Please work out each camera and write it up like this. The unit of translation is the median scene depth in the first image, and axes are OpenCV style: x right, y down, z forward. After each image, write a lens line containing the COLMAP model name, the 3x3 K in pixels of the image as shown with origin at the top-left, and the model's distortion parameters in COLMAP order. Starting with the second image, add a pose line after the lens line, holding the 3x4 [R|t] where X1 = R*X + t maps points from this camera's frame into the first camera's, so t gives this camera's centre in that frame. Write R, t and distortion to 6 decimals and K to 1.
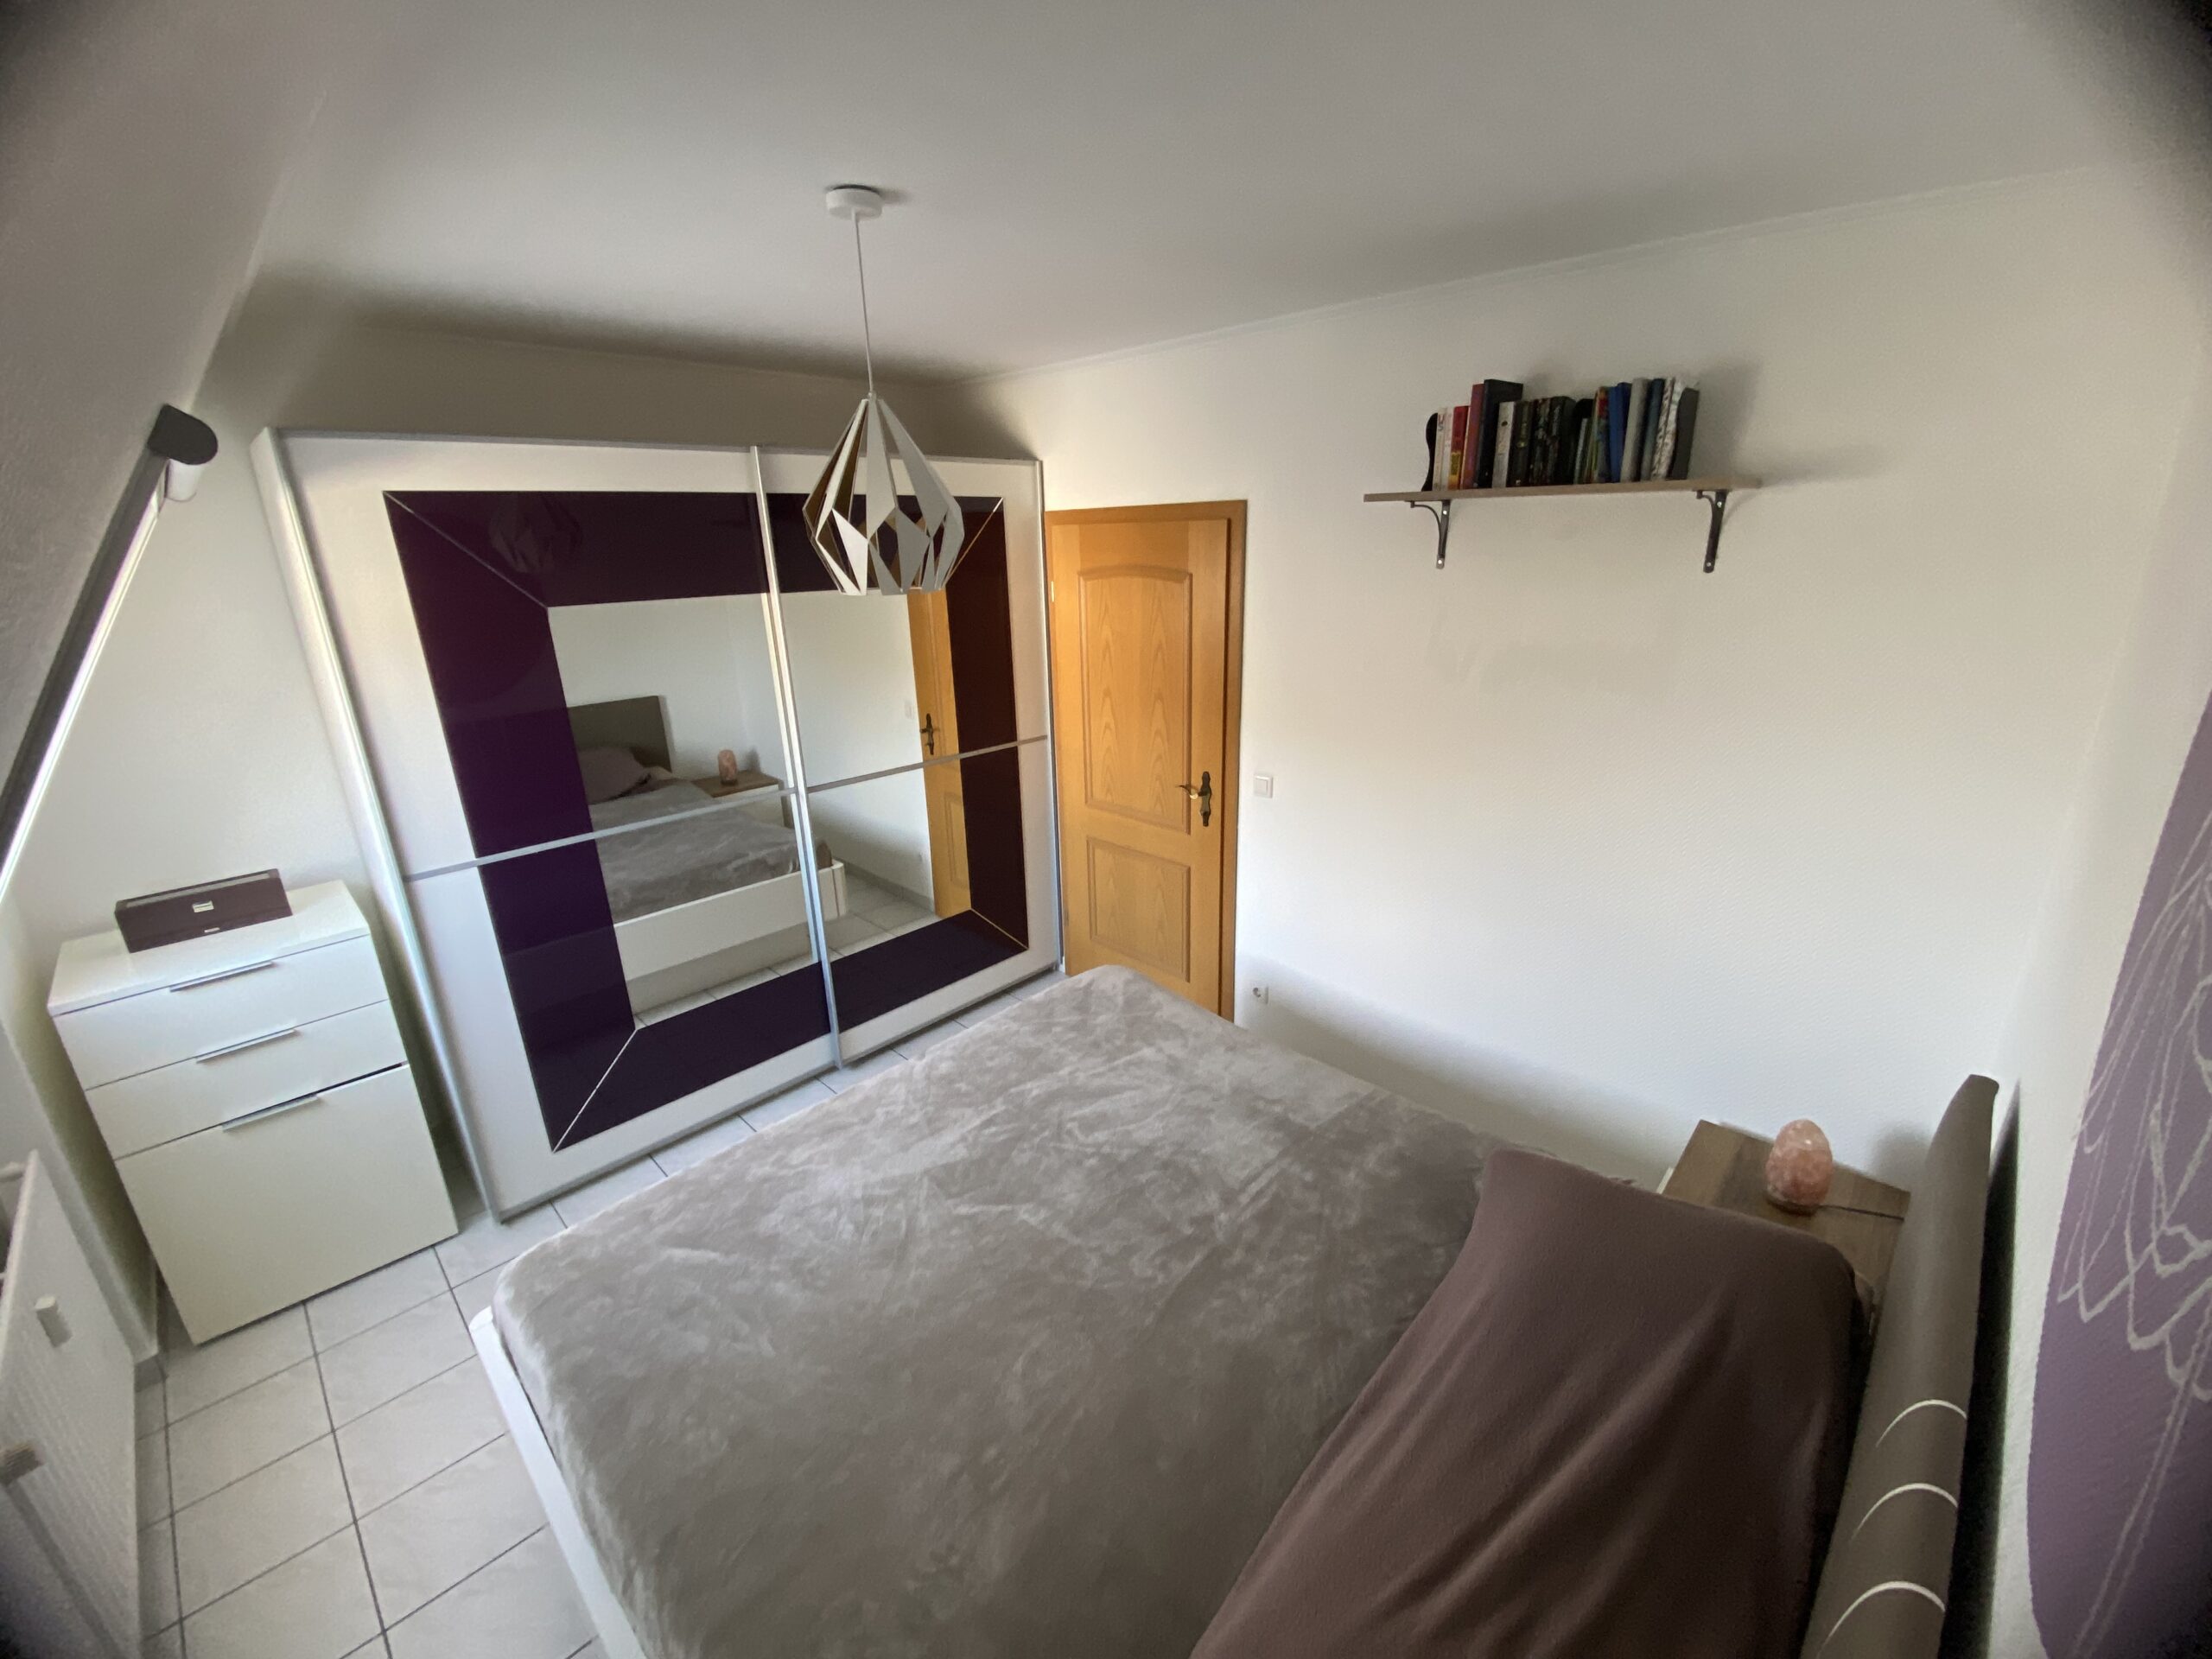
lens RADIAL K [[905.5, 0, 1102.6], [0, 905.5, 830.2], [0, 0, 1]] dist [0.000658, -0.000333]
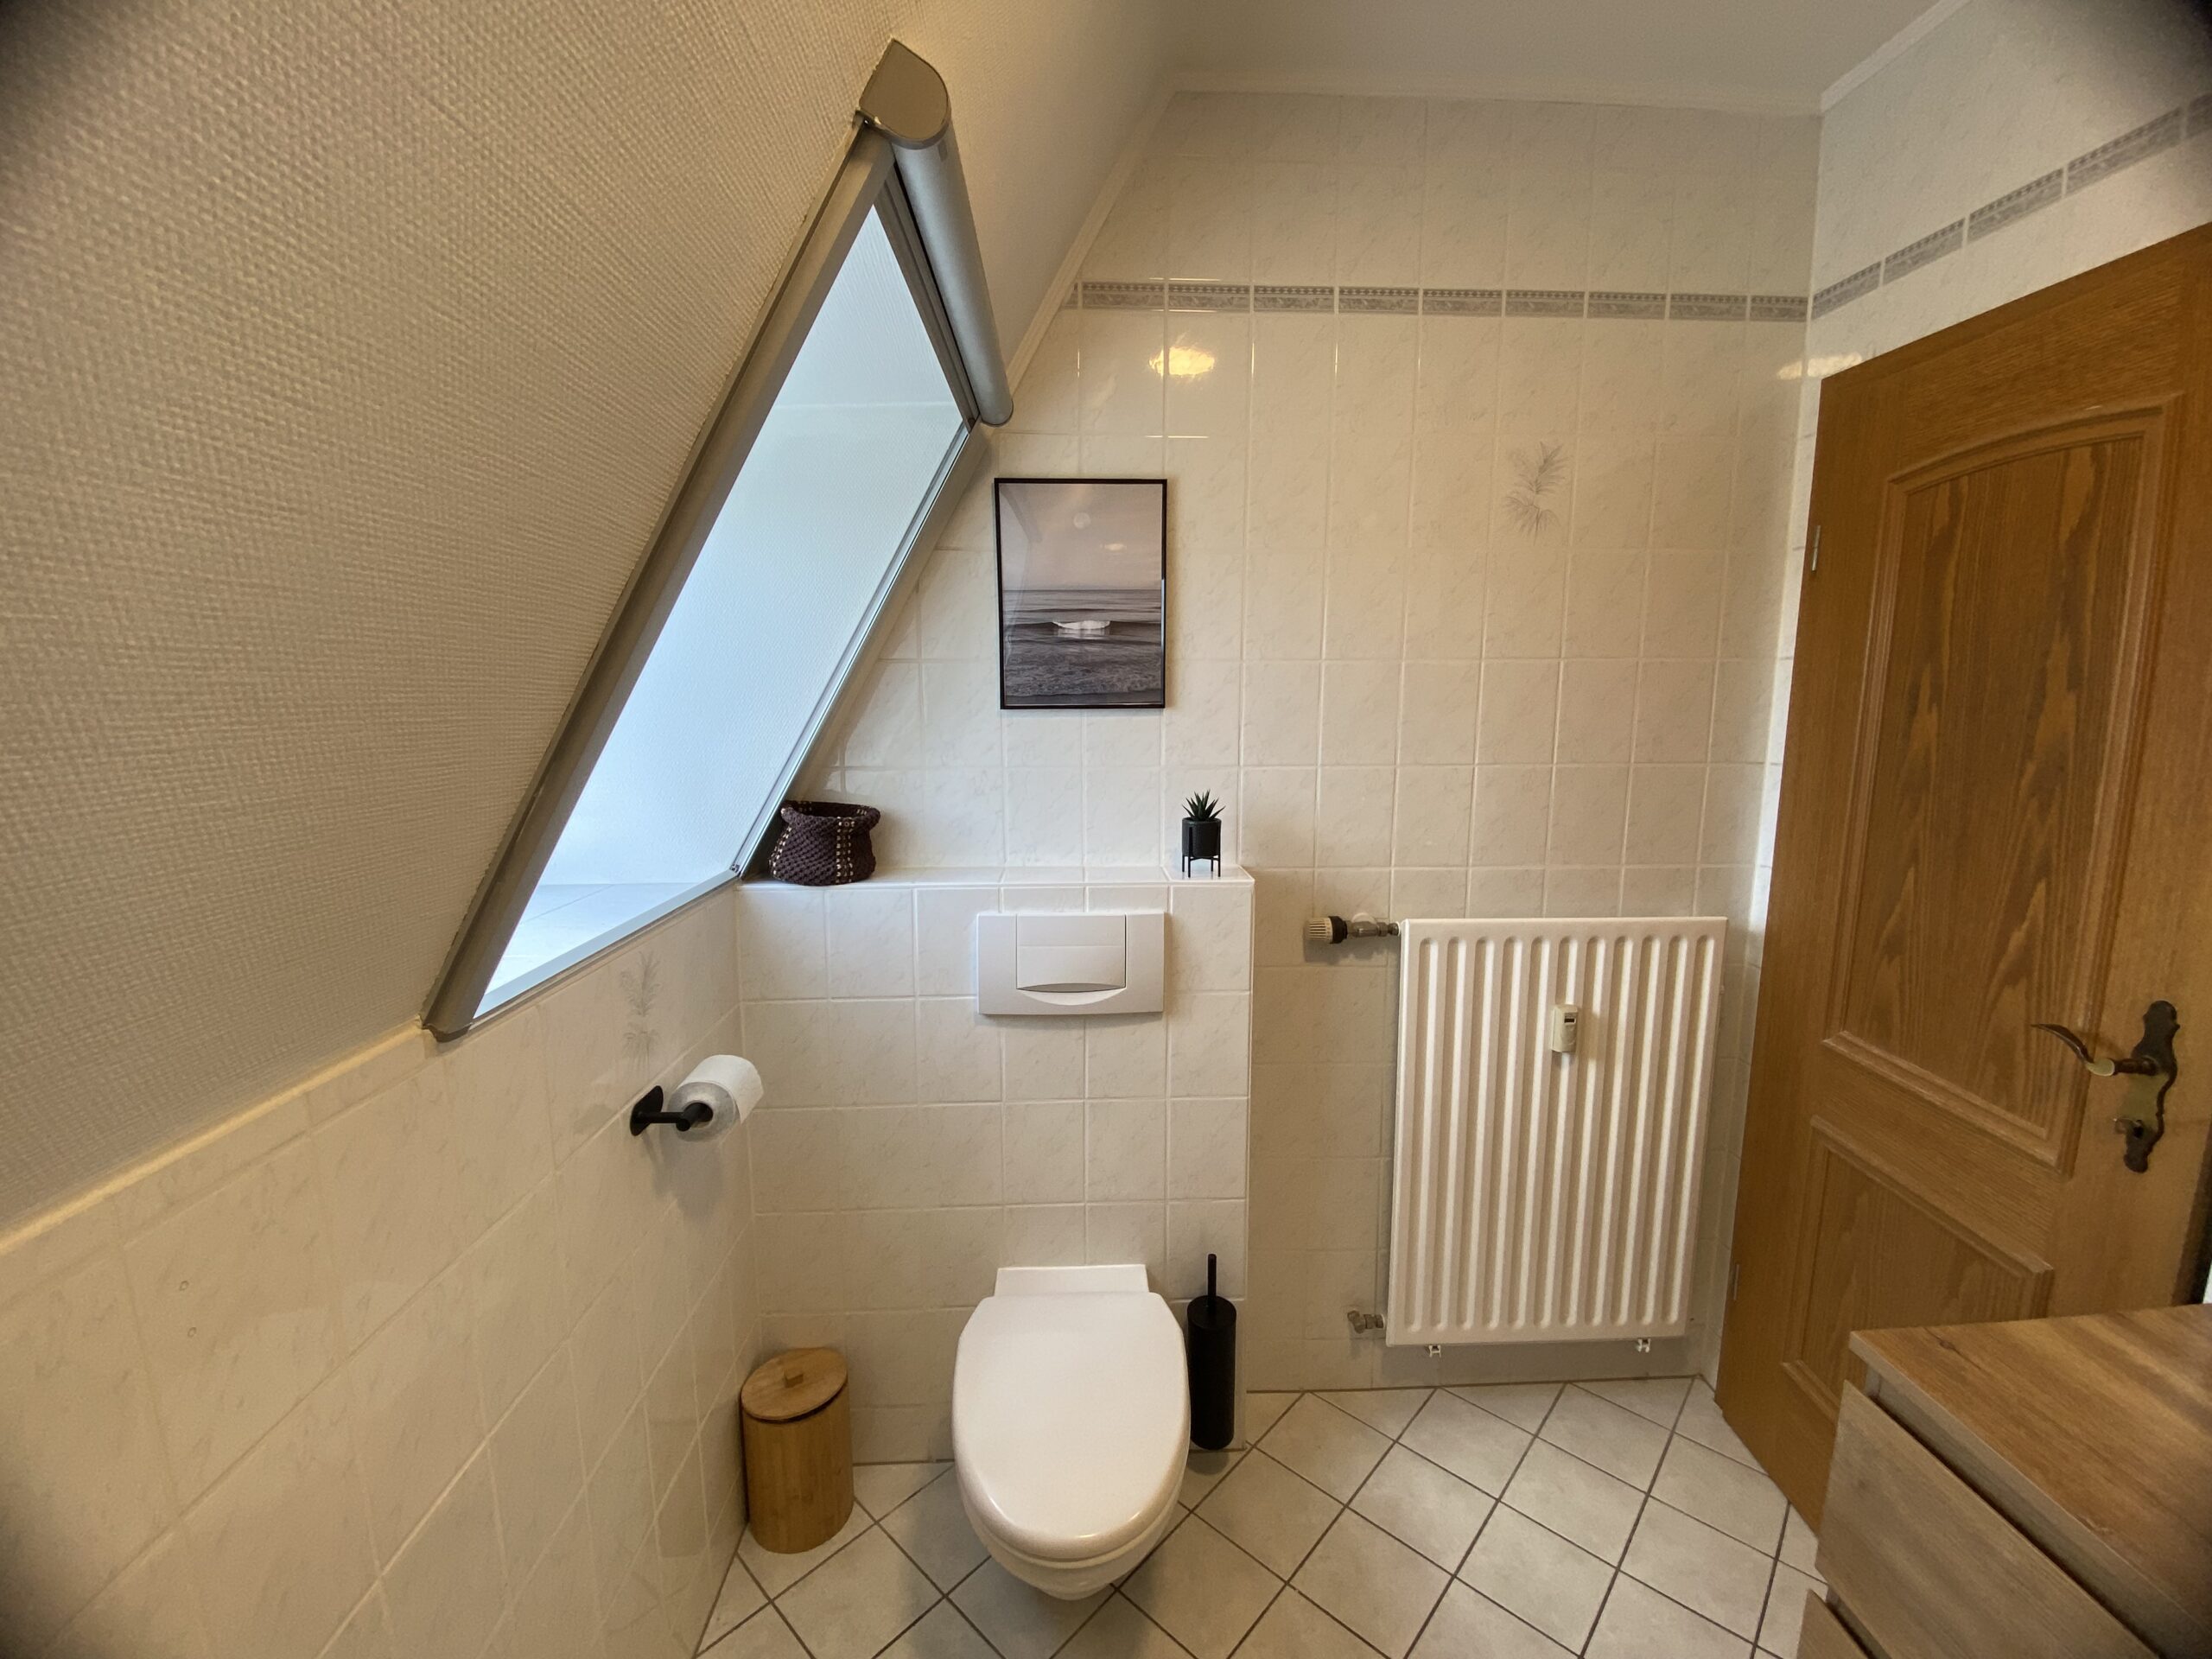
lens RADIAL K [[905.5, 0, 1108.5], [0, 905.5, 823.4], [0, 0, 1]] dist [0.000658, -0.000333]
pose [[0.721029, 0.130039, -0.680593, 0.051076], [-0.232821, 0.970592, -0.061206, -0.019906], [0.652619, 0.202587, 0.730101, 0.479079]]
